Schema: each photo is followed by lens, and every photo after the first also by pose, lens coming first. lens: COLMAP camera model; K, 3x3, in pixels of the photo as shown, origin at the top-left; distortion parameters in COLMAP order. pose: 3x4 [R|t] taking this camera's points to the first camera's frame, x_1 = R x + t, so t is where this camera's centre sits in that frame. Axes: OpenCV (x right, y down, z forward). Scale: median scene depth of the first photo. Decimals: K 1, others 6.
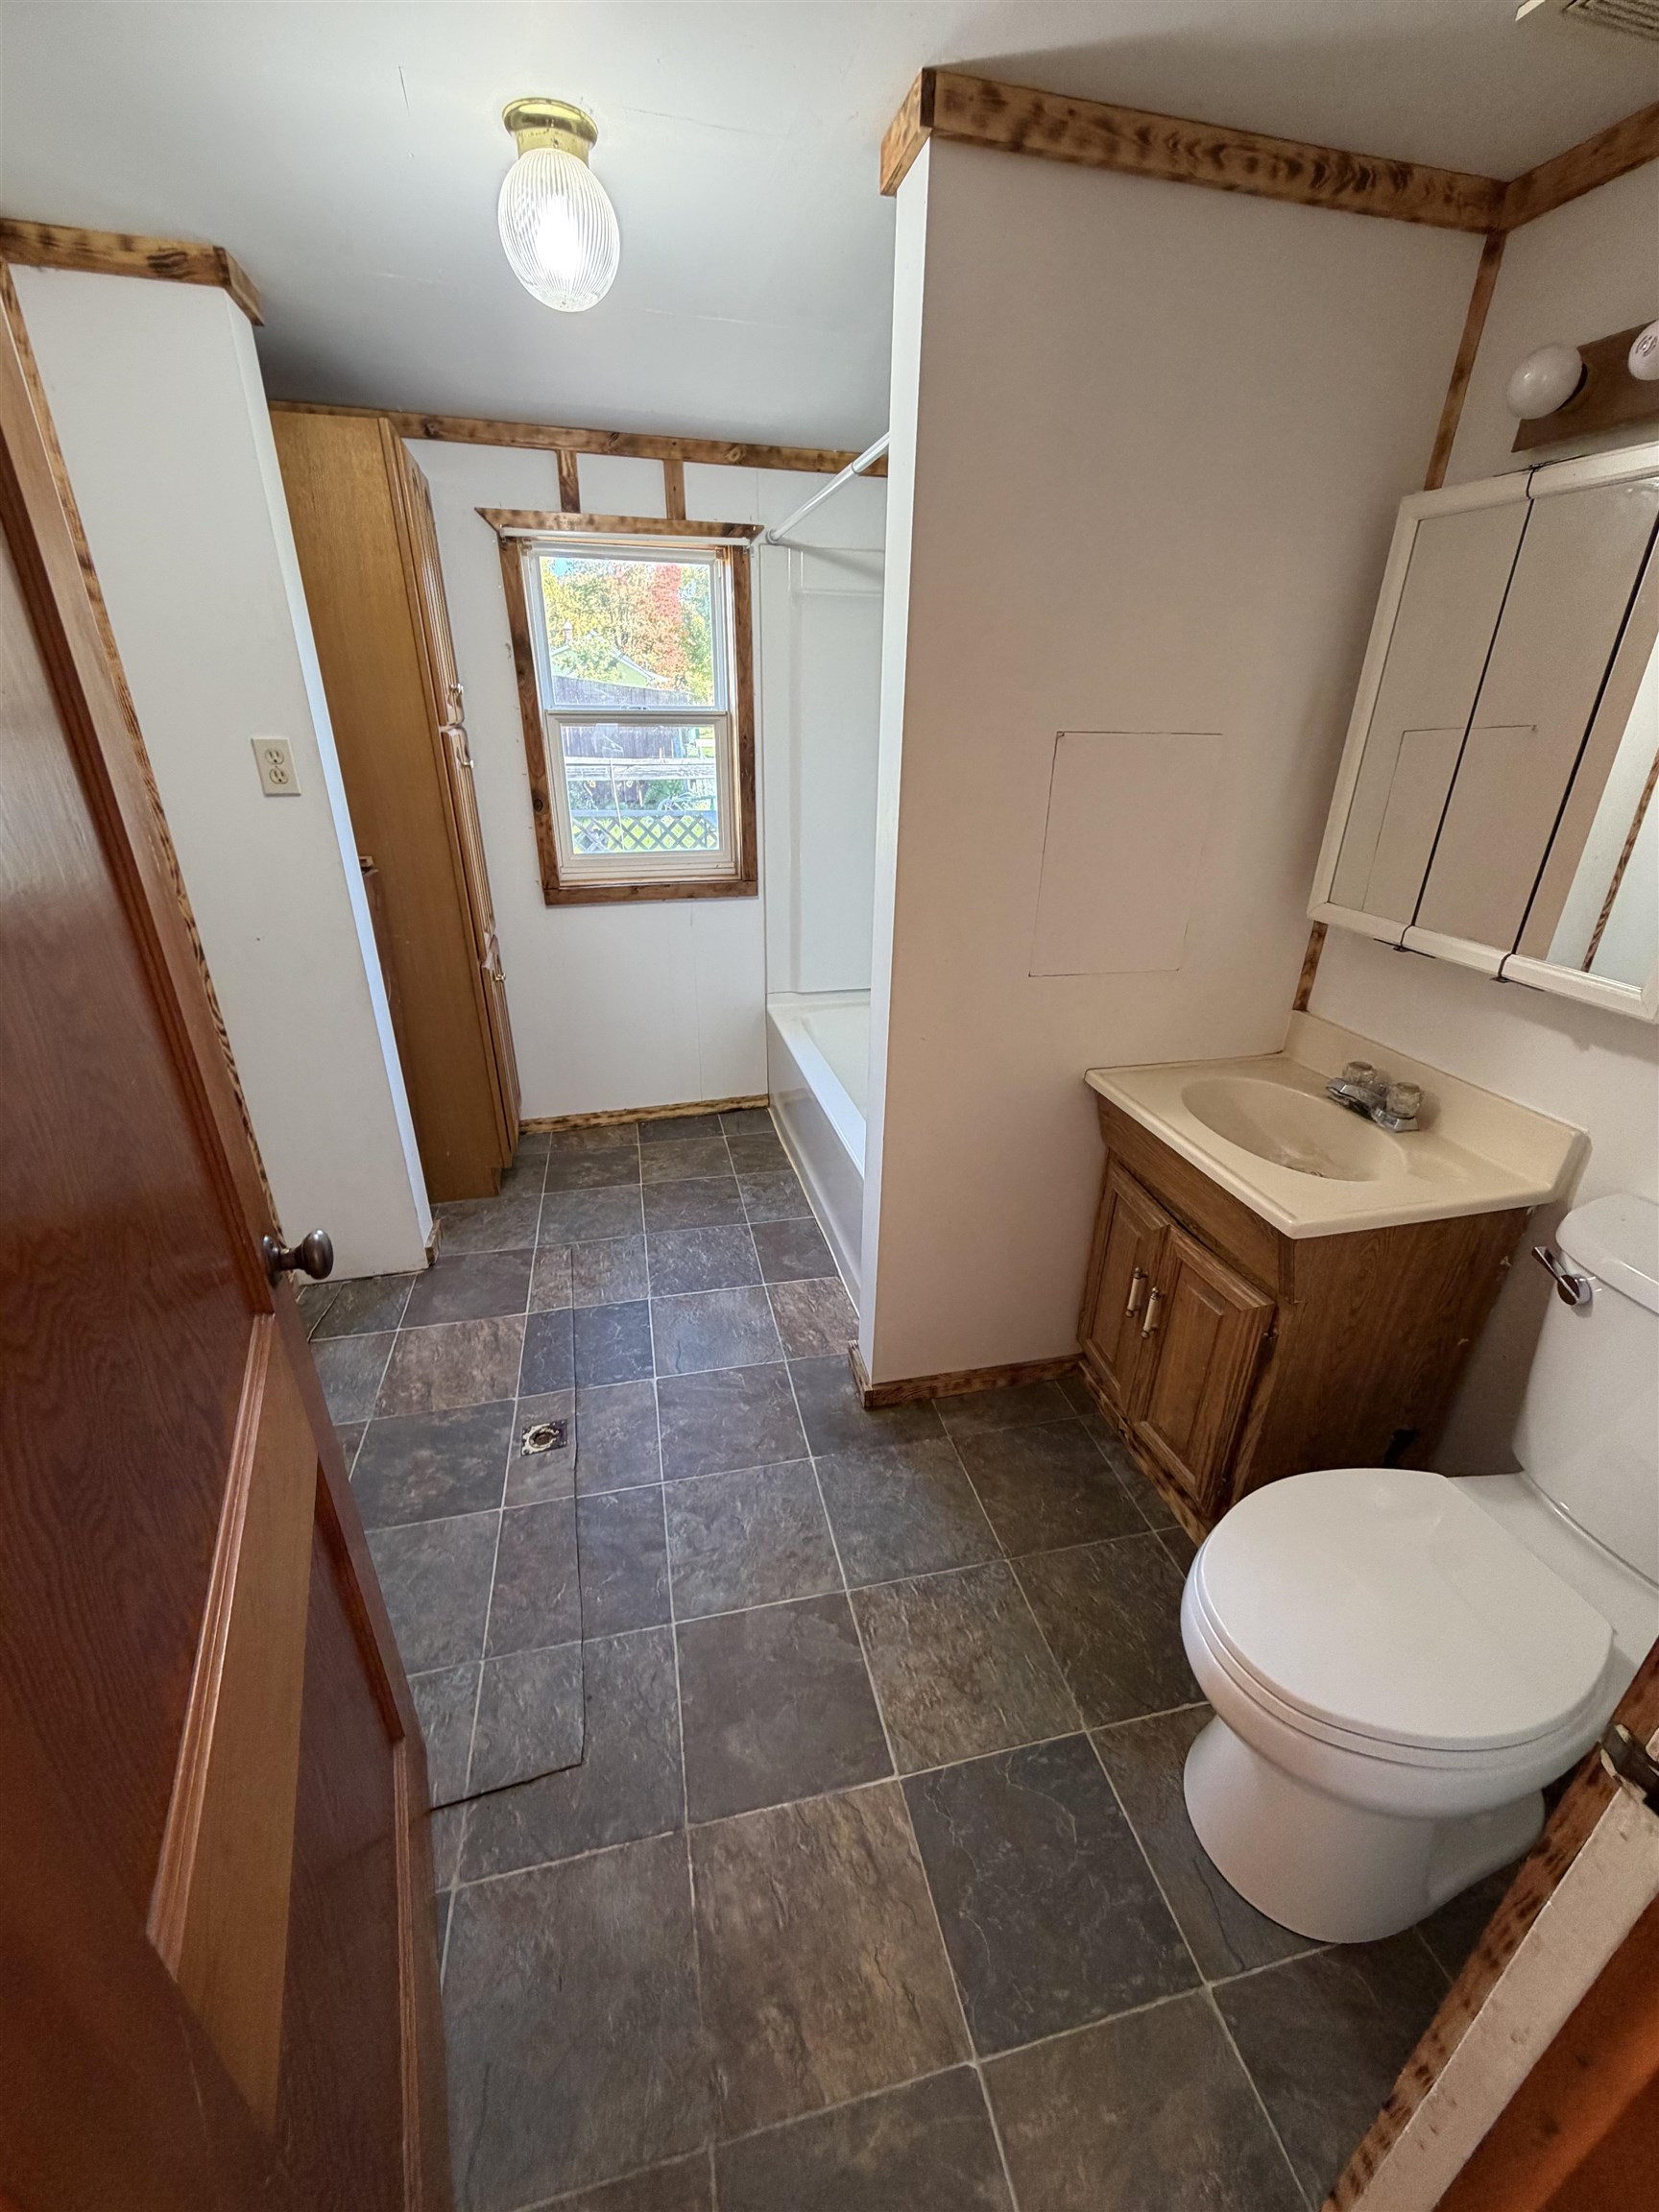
lens RADIAL K [[880.8, 0, 828.4], [0, 880.8, 1102.0], [0, 0, 1]] dist [-0.000980, 0.000132]
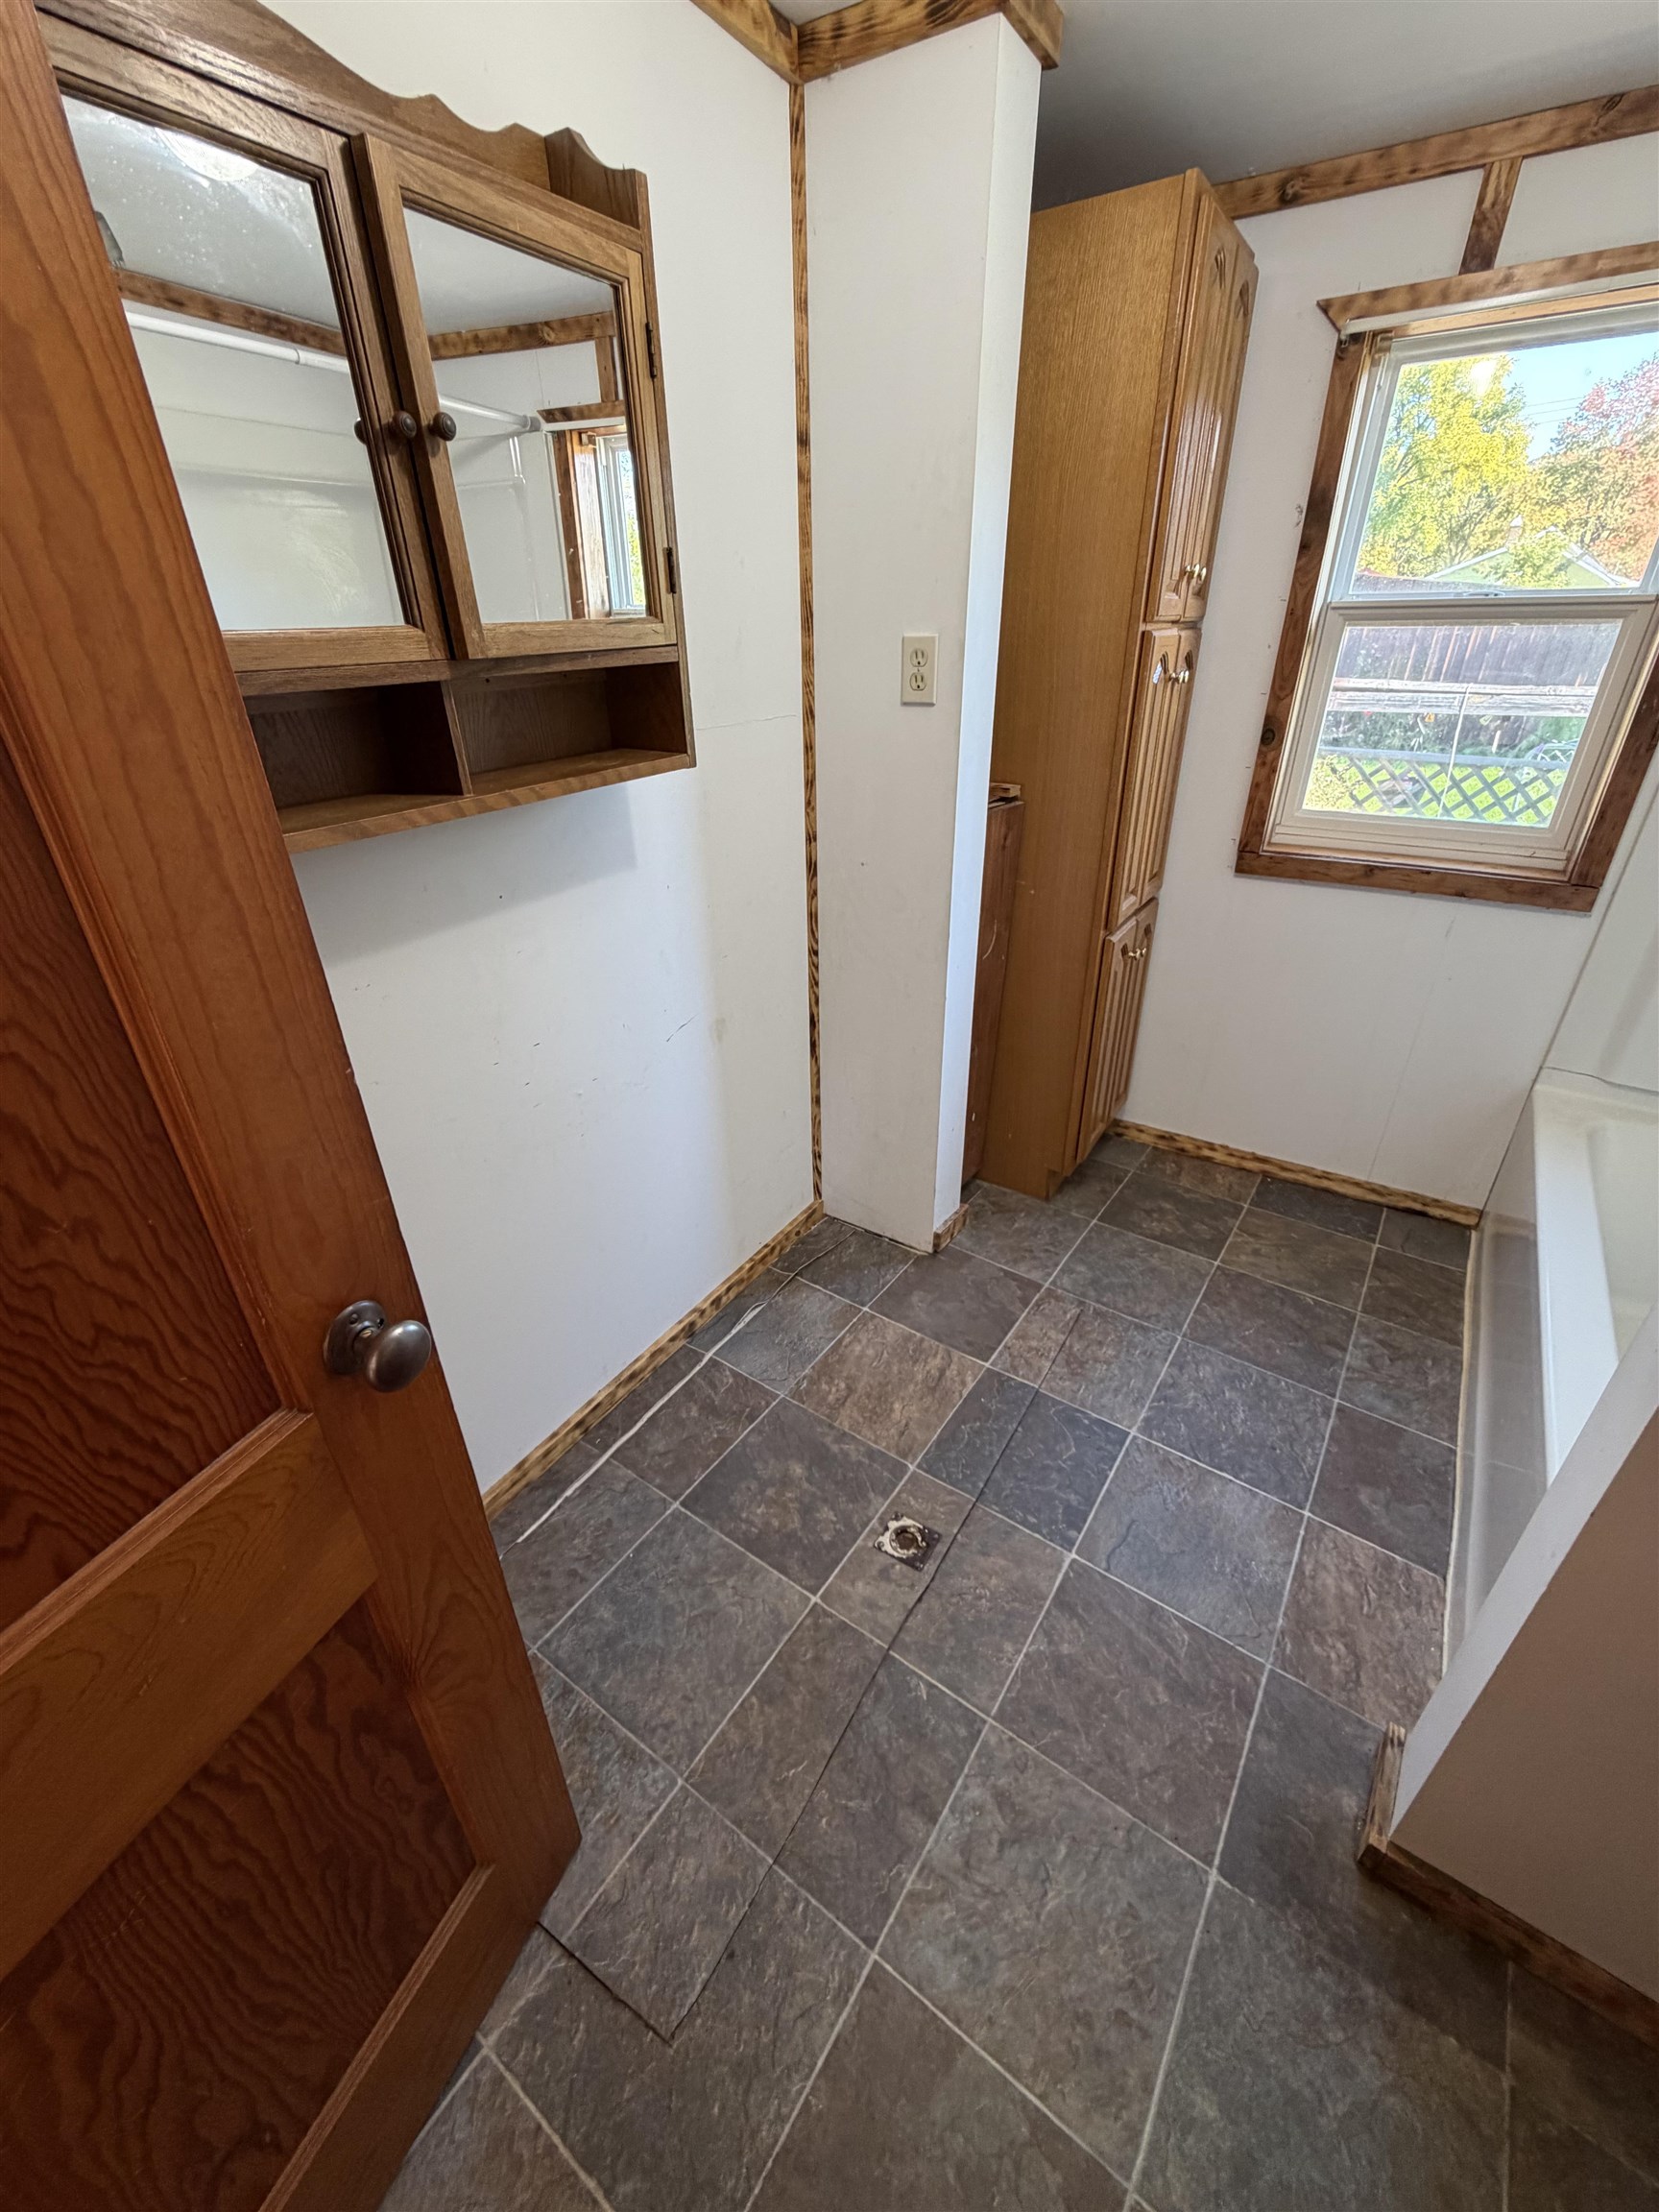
lens RADIAL K [[880.8, 0, 832.3], [0, 880.8, 1102.5], [0, 0, 1]] dist [-0.000980, 0.000132]
pose [[0.668883, 0.336445, -0.662873, 0.020416], [-0.288905, 0.939272, 0.185208, -0.091610], [0.684930, 0.067625, 0.725464, 0.267031]]
